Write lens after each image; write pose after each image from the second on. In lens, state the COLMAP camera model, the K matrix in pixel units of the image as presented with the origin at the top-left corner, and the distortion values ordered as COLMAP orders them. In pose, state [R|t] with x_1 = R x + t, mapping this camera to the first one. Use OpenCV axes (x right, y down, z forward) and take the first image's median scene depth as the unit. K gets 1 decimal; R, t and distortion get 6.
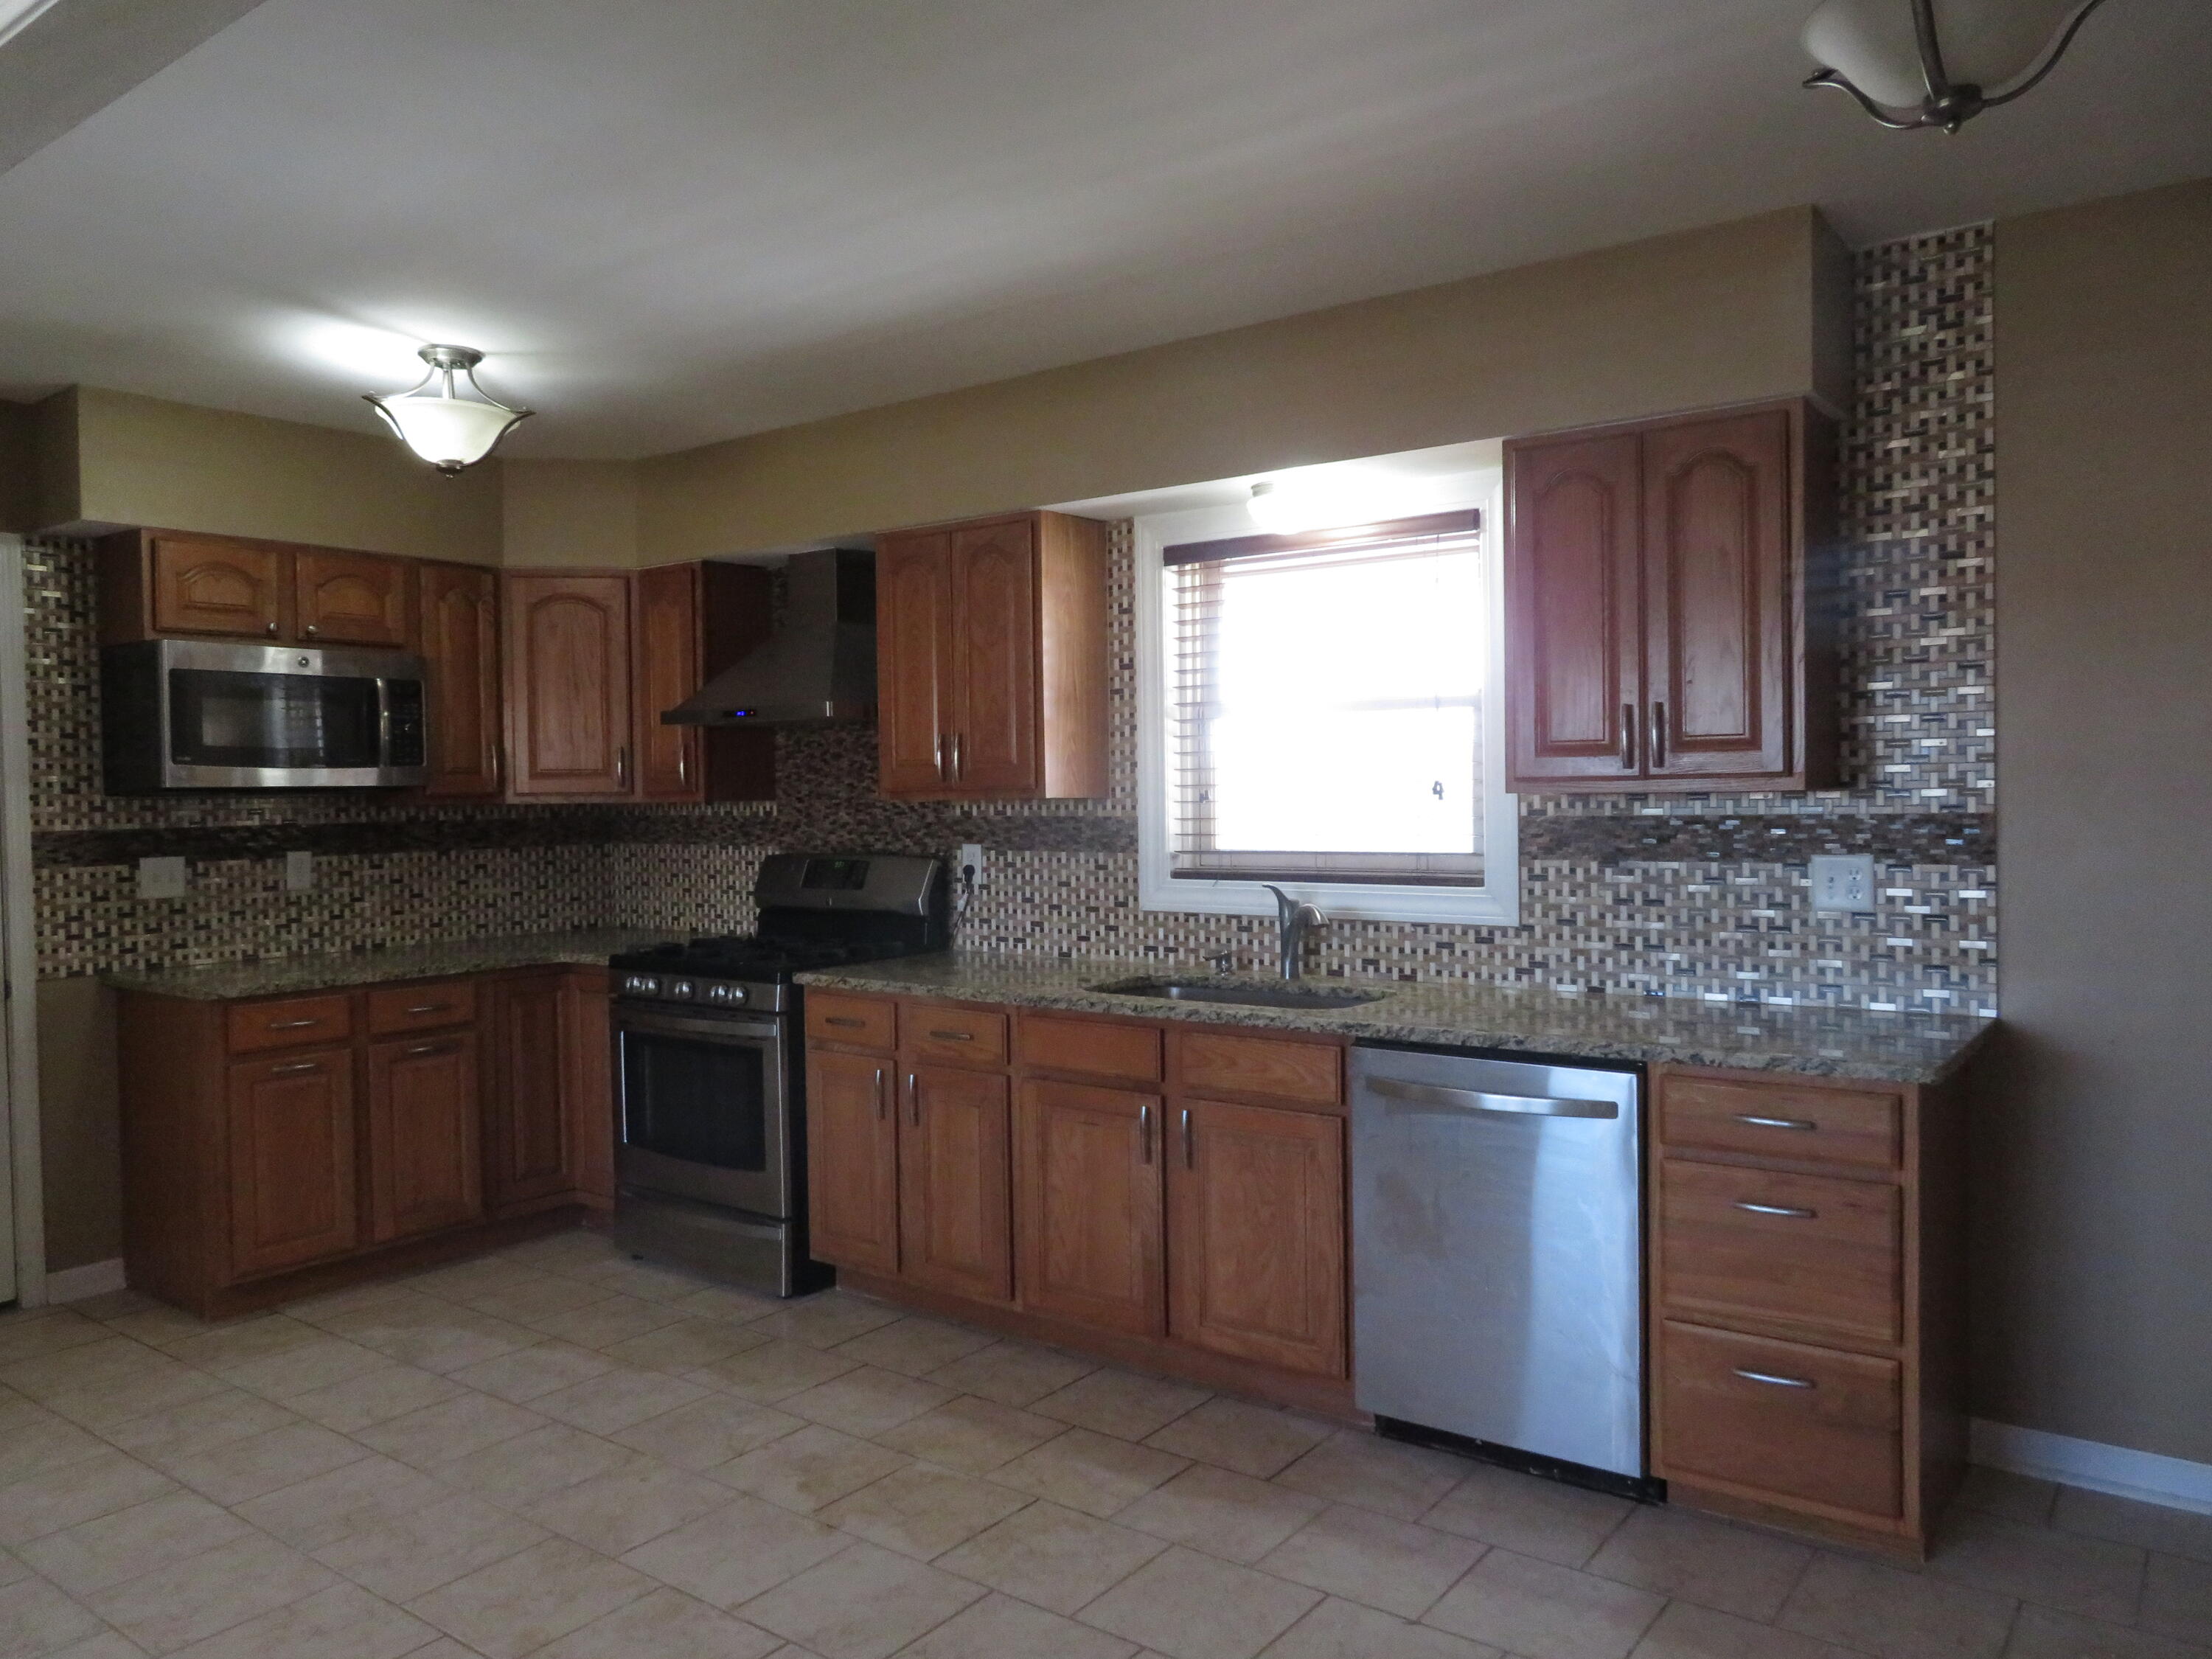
lens RADIAL K [[1571.4, 0, 1101.6], [0, 1571.4, 828.7], [0, 0, 1]] dist [-0.023609, 0.009956]
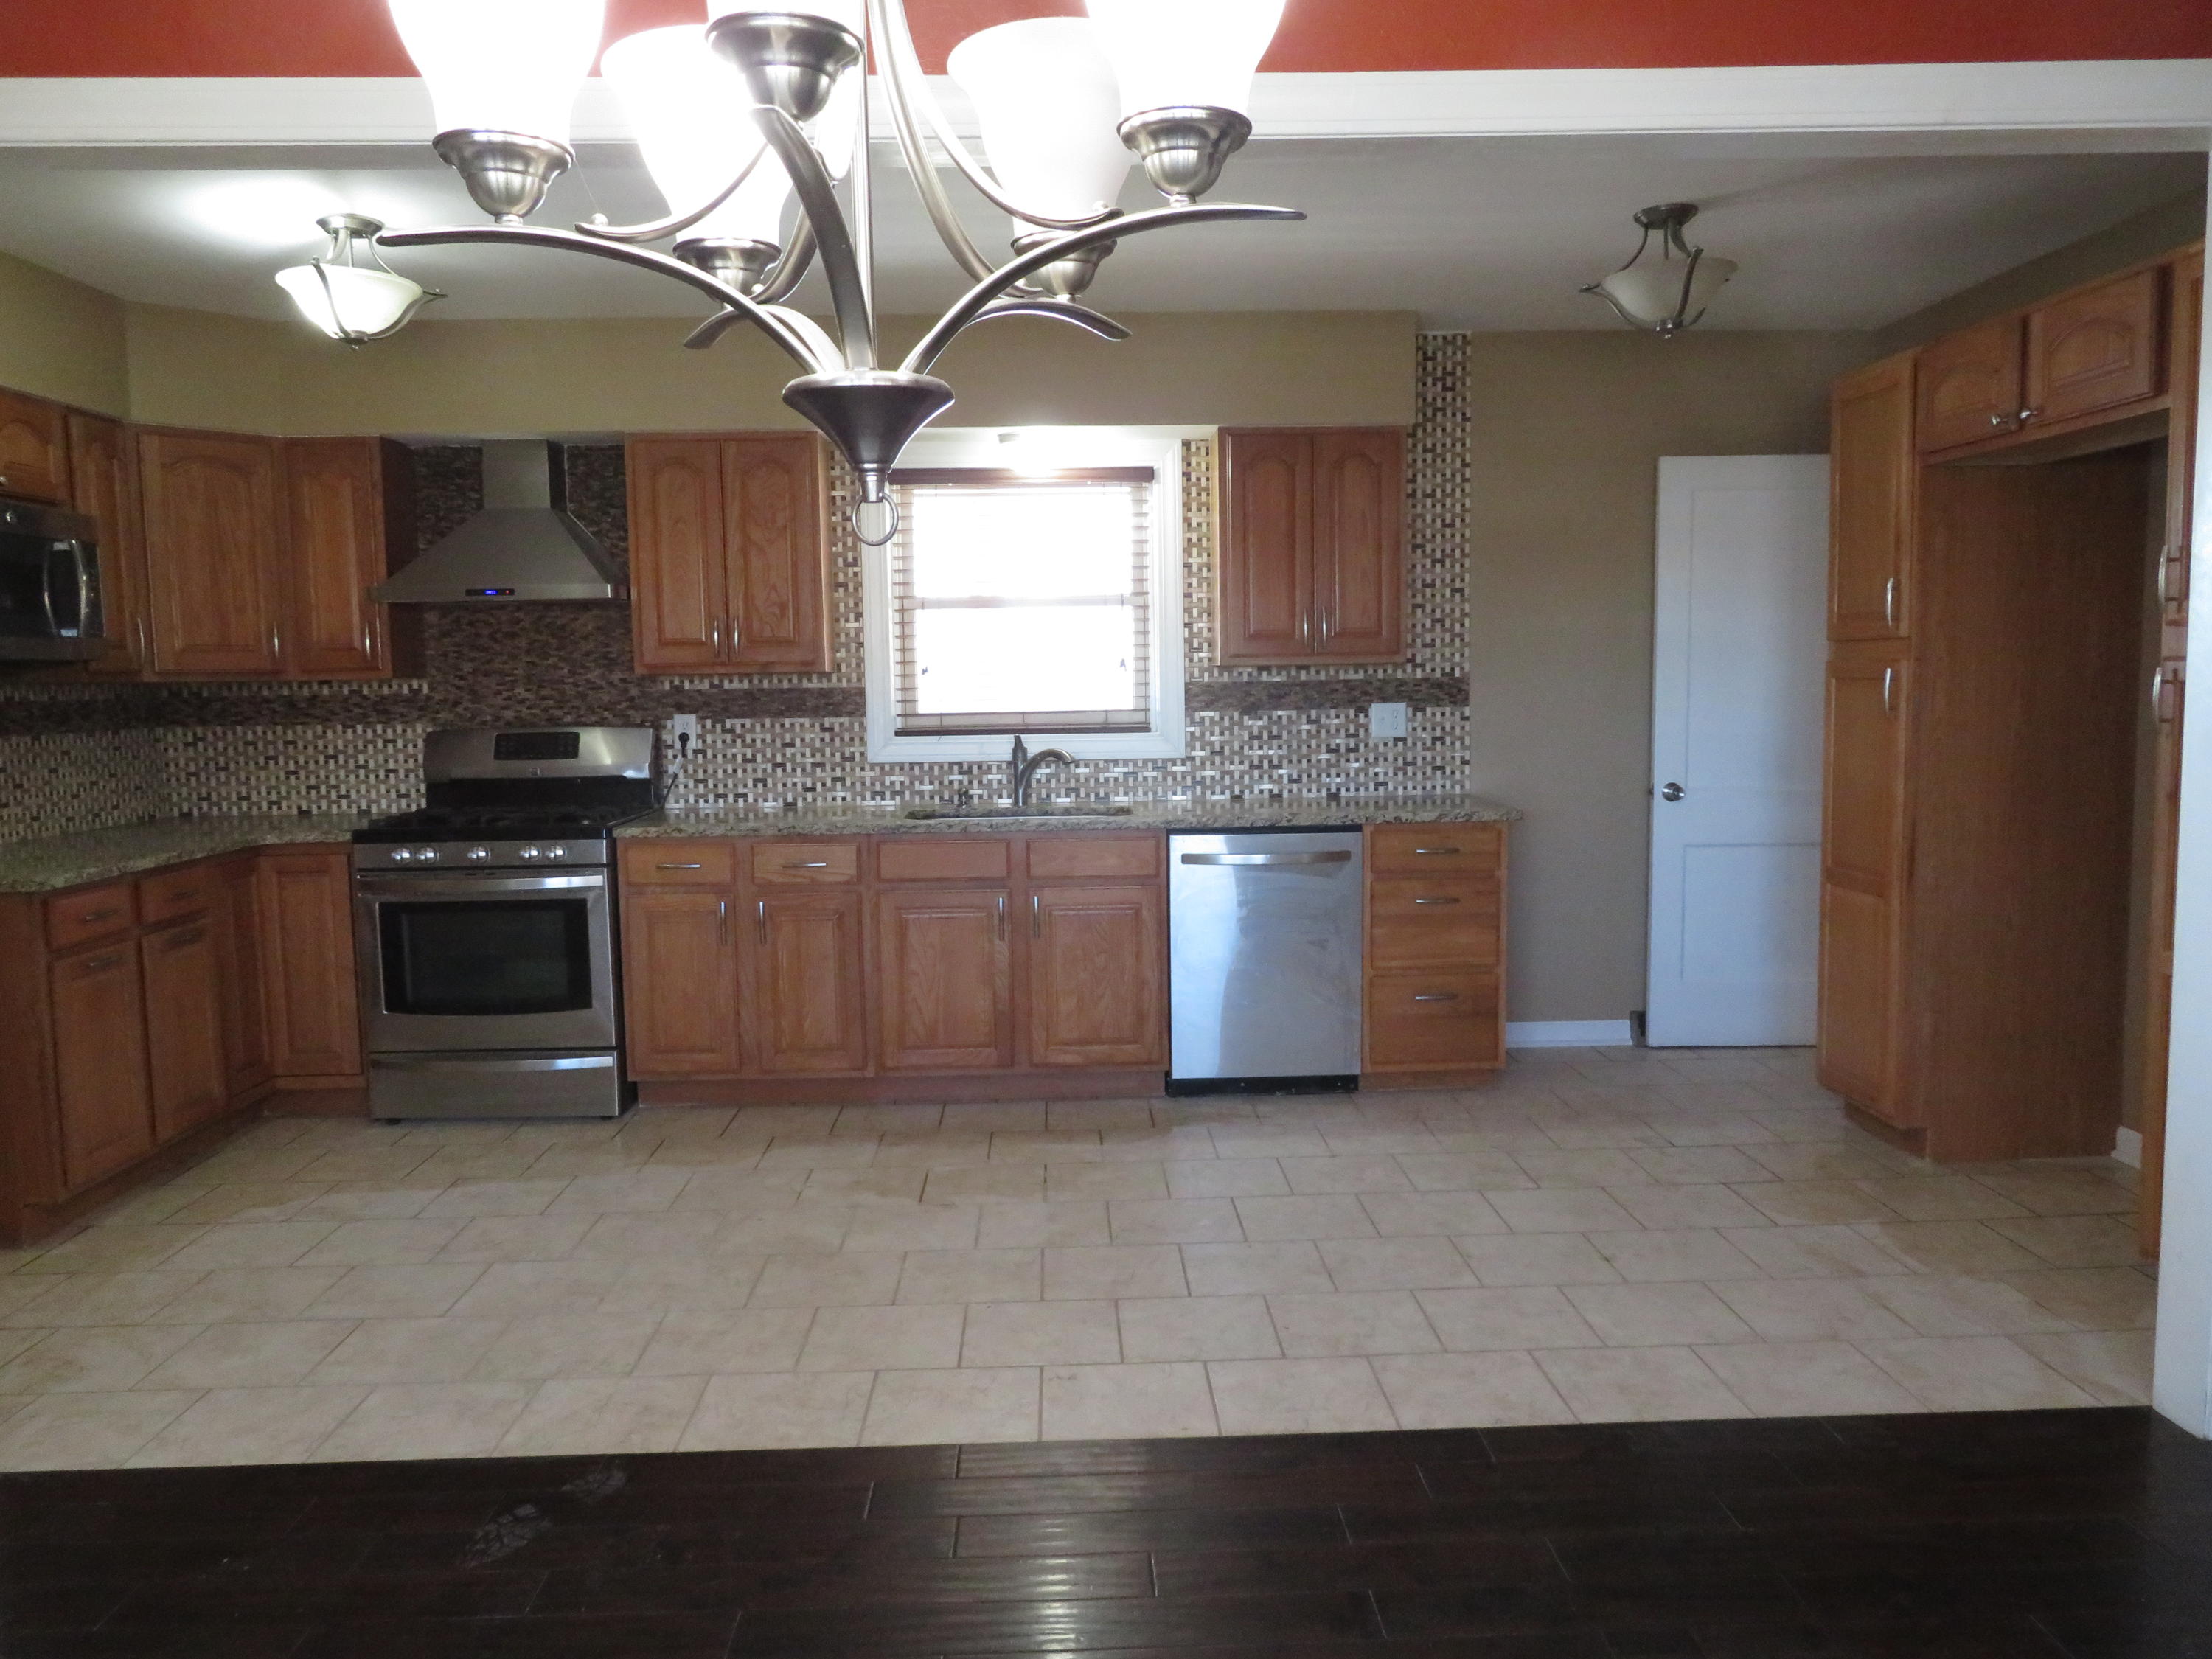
lens RADIAL K [[1571.4, 0, 1101.6], [0, 1571.4, 828.7], [0, 0, 1]] dist [-0.023609, 0.009956]
pose [[0.782413, -0.058775, 0.619980, -0.590346], [0.019568, 0.997365, 0.069856, 0.020132], [-0.622452, -0.042525, 0.781502, -0.085160]]
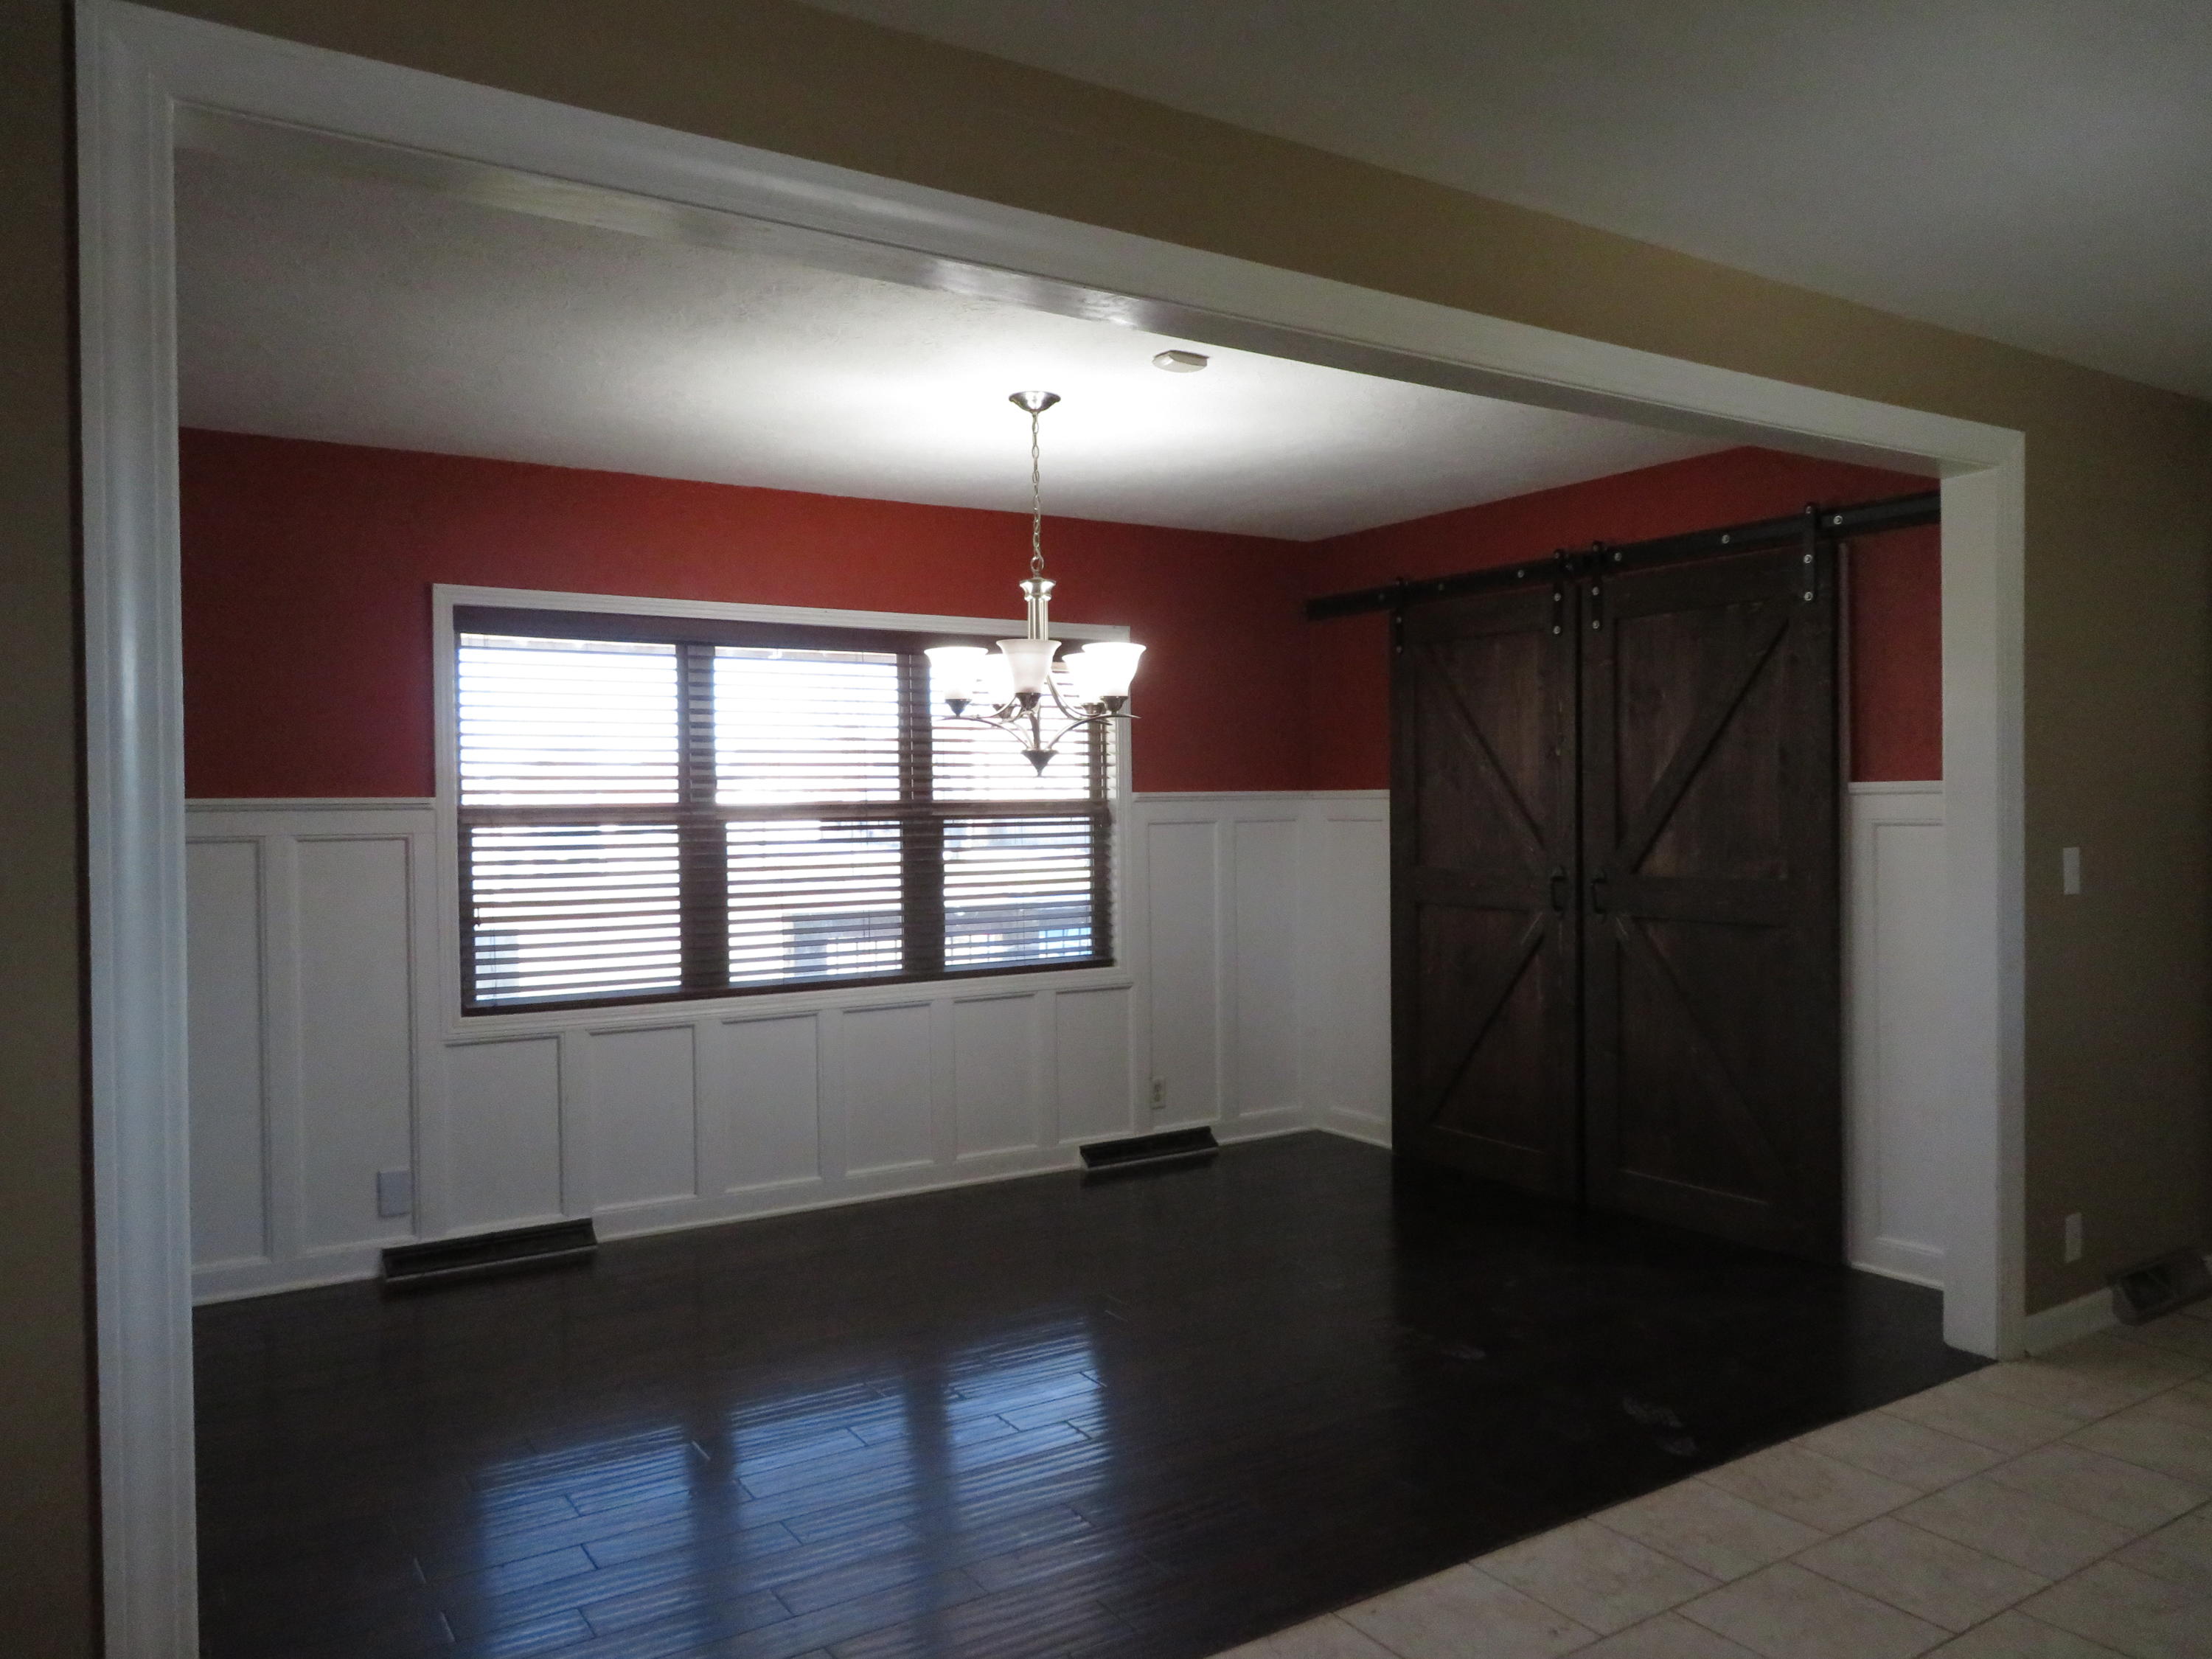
lens RADIAL K [[1571.4, 0, 1101.6], [0, 1571.4, 828.7], [0, 0, 1]] dist [-0.023609, 0.009956]
pose [[-0.352599, 0.031326, -0.935250, 0.398207], [-0.007416, 0.999315, 0.036268, -0.017288], [0.935745, 0.019724, -0.352125, 0.479330]]
